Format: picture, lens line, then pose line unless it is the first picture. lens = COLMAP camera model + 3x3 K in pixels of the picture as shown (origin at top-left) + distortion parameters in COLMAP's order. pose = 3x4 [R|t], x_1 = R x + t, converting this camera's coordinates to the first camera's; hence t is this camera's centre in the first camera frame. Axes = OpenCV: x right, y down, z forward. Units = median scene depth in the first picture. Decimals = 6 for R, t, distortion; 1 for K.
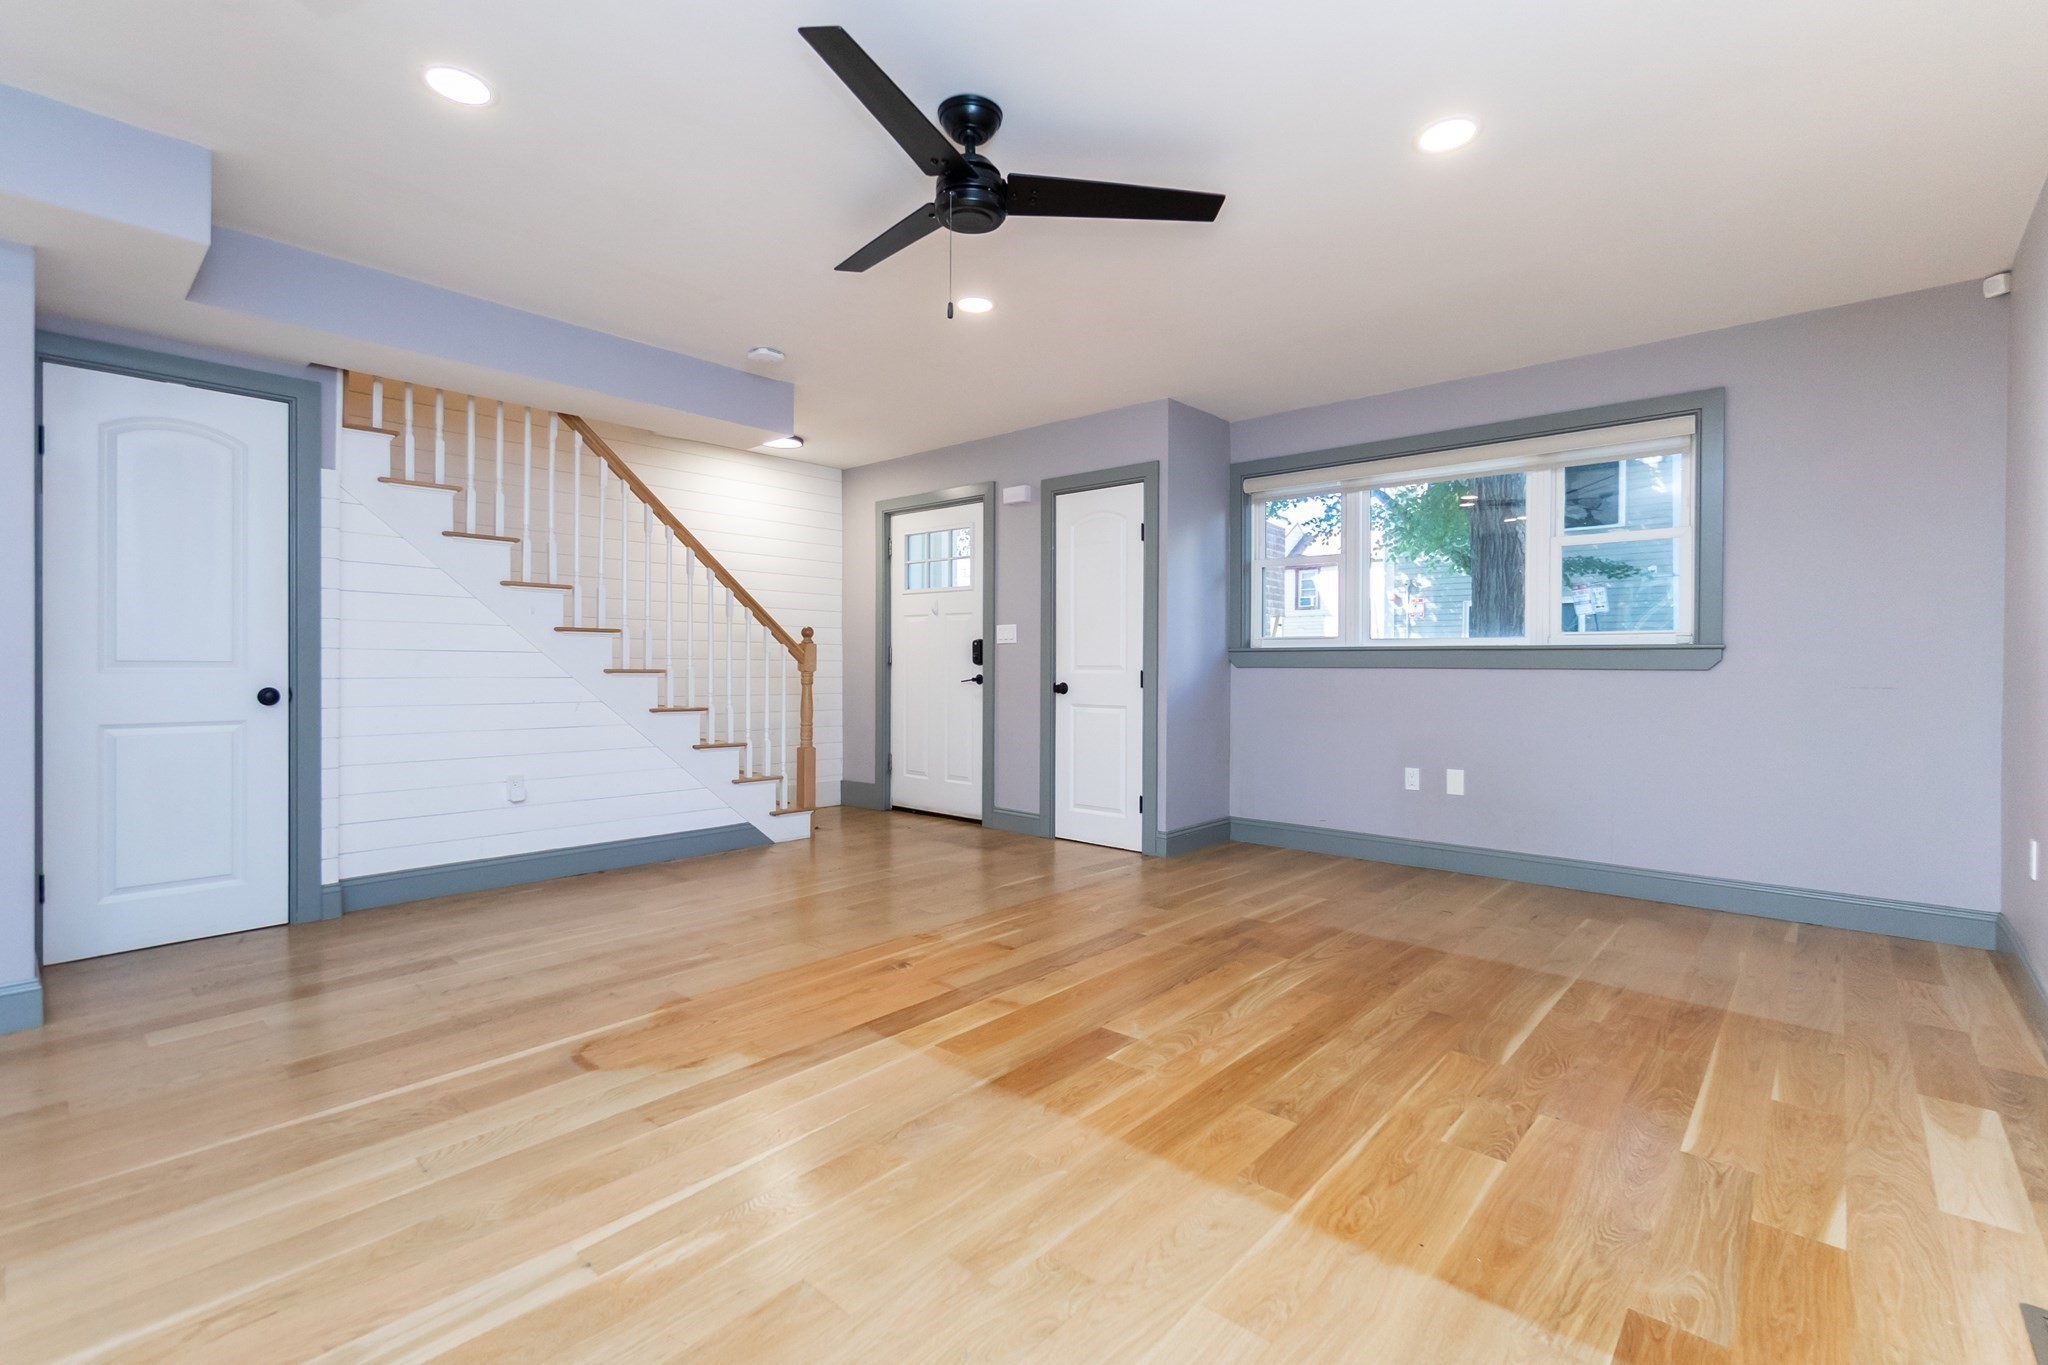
lens RADIAL K [[899.5, 0, 1030.3], [0, 899.5, 673.7], [0, 0, 1]] dist [0.000019, 0.000635]
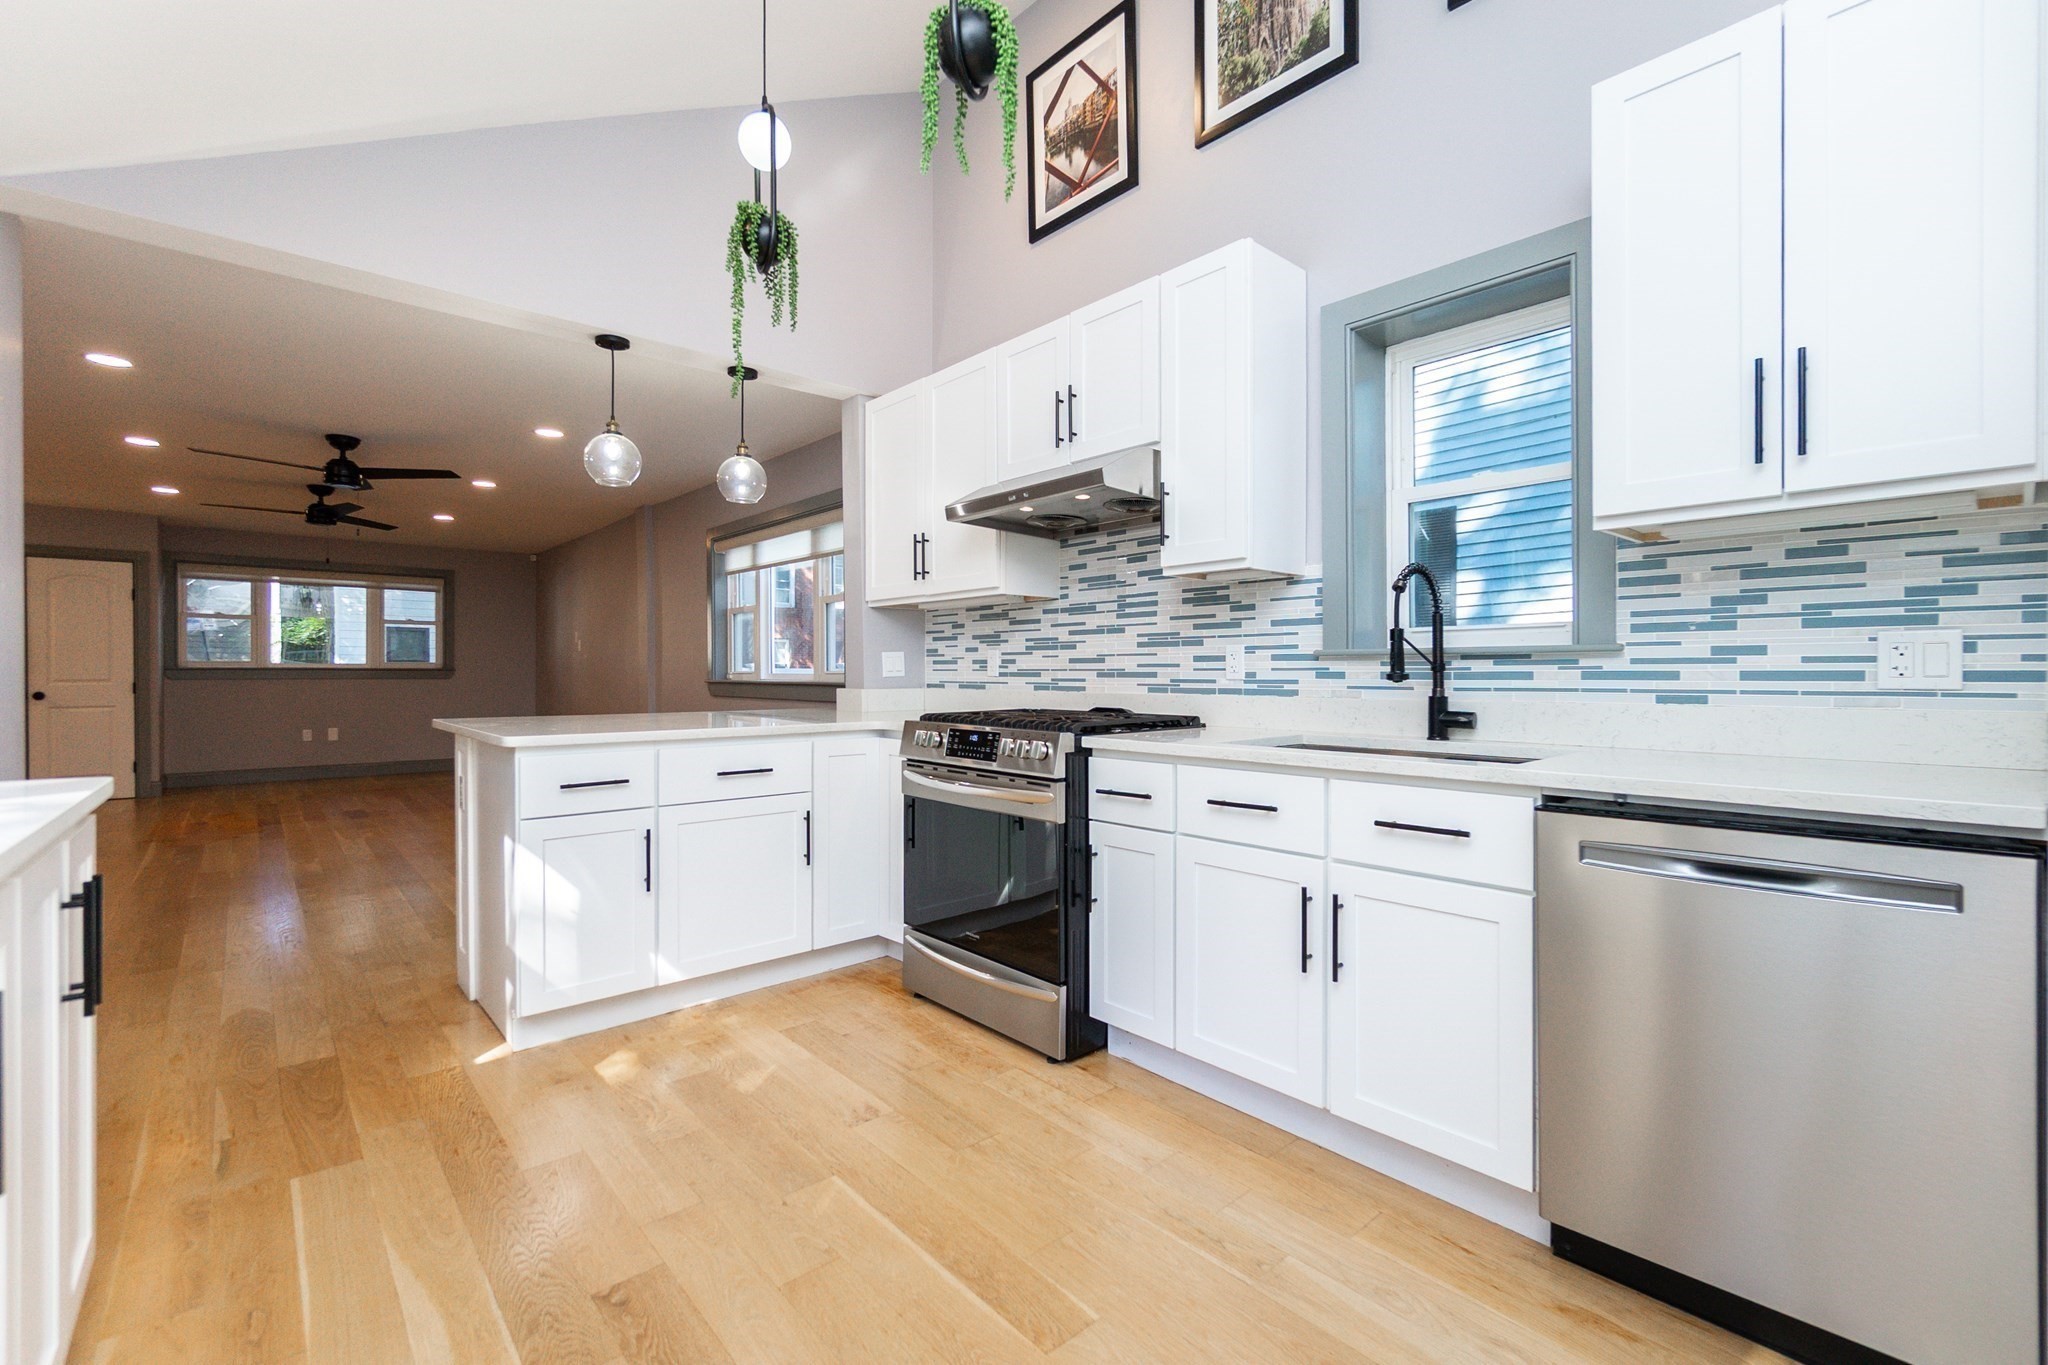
lens RADIAL K [[888.4, 0, 1023.0], [0, 888.4, 671.0], [0, 0, 1]] dist [-0.001113, -0.000490]
pose [[0.122933, -0.001841, 0.992413, -1.307558], [0.010164, 0.999948, 0.000596, -0.008622], [-0.992363, 0.010014, 0.122946, -0.788161]]
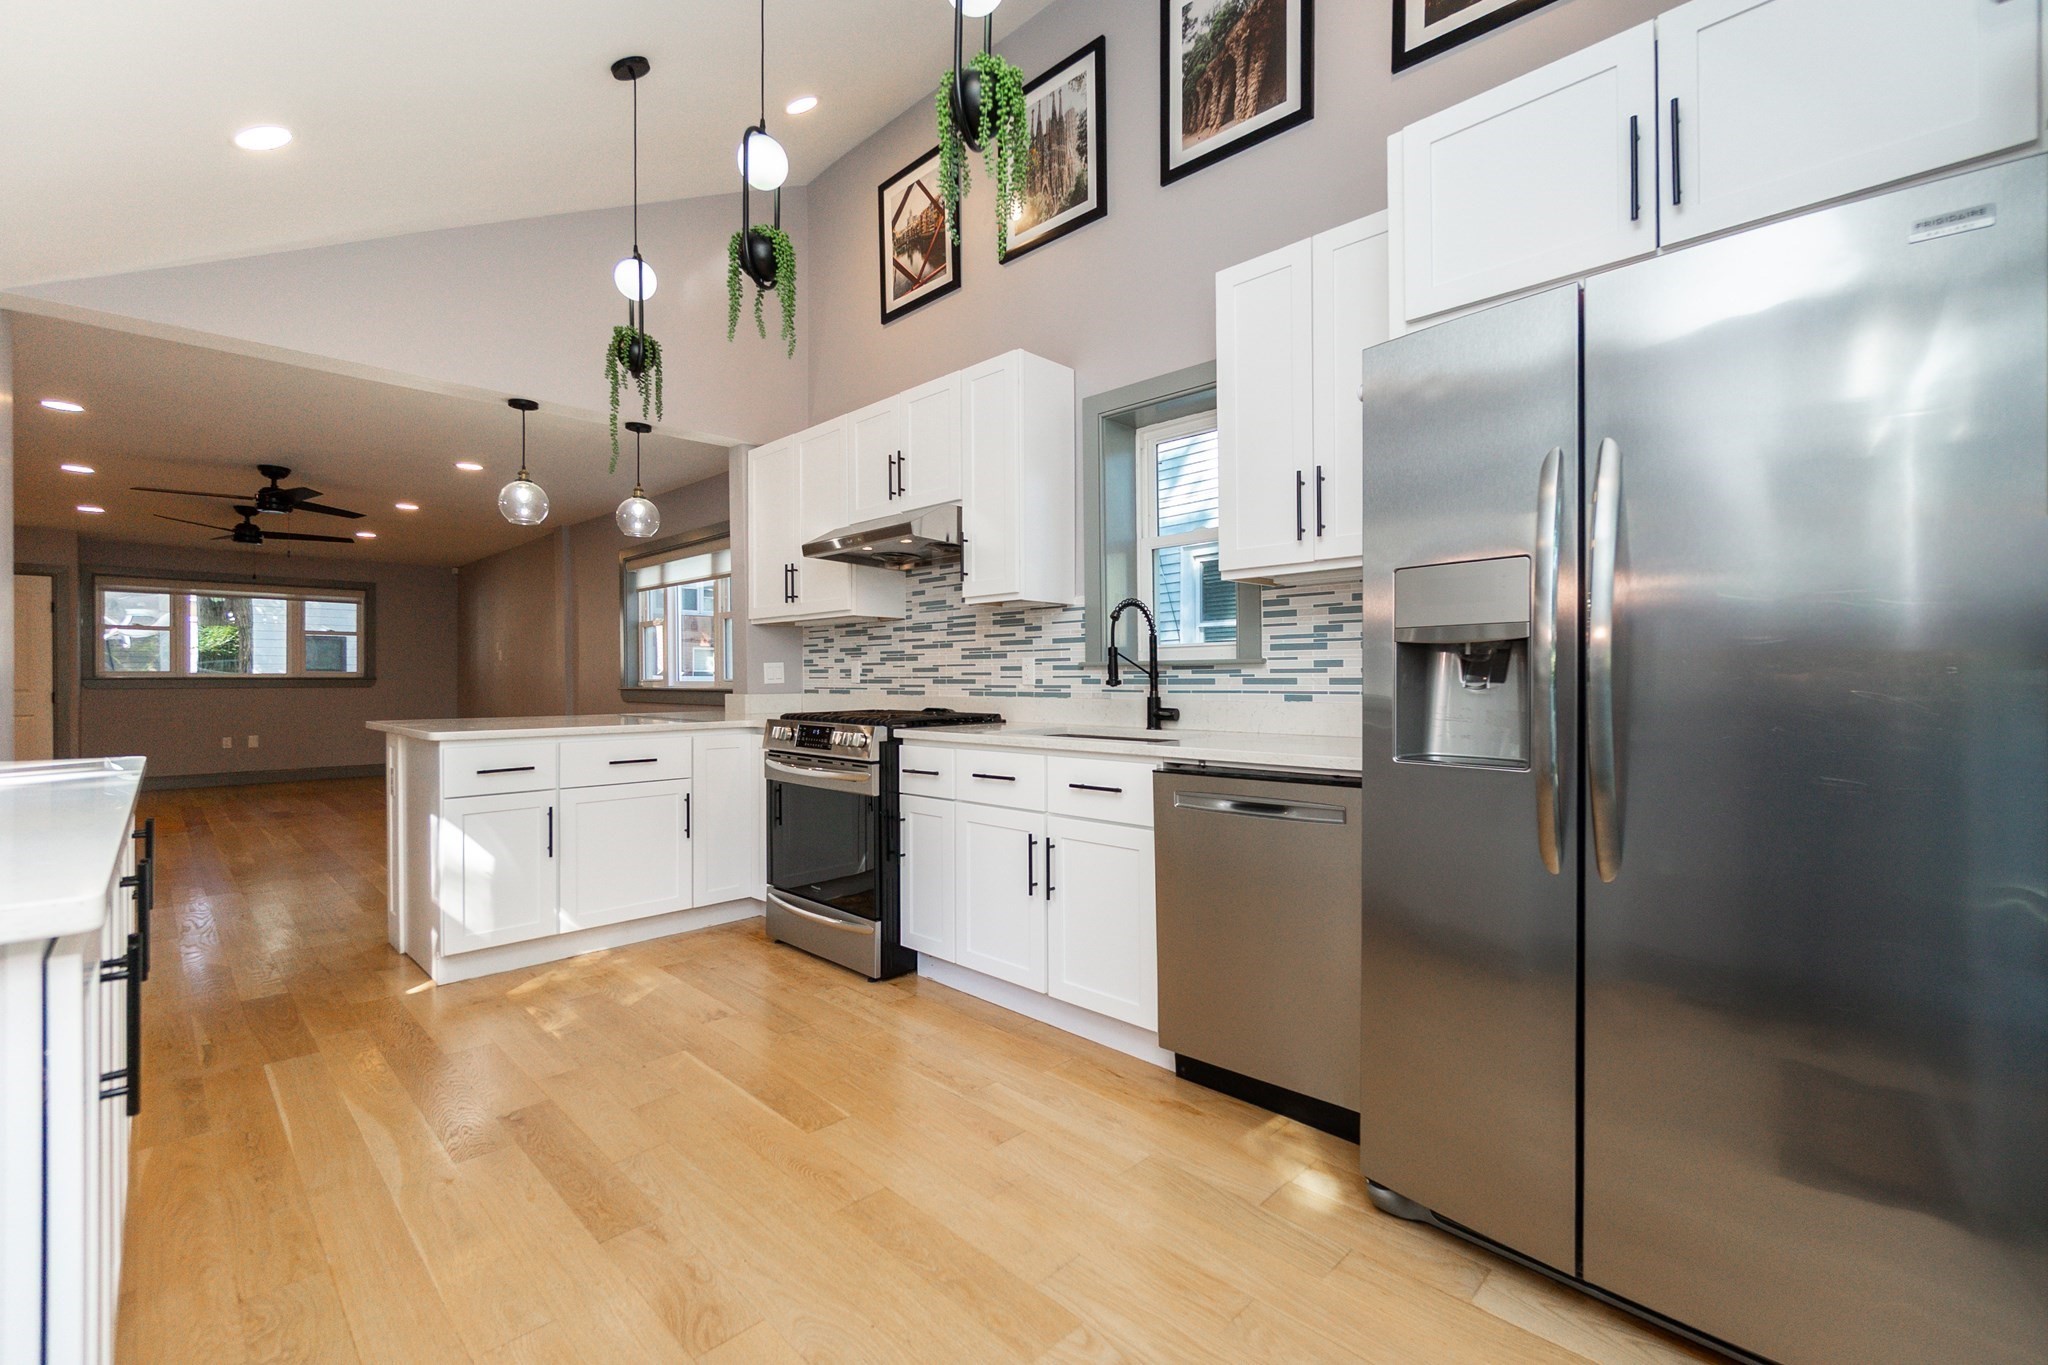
lens RADIAL K [[899.5, 0, 1030.3], [0, 899.5, 673.7], [0, 0, 1]] dist [0.000019, 0.000635]
pose [[0.058668, 0.001458, 0.998277, -1.494777], [0.013366, 0.999908, -0.002246, -0.009024], [-0.998188, 0.013474, 0.058643, -0.925009]]
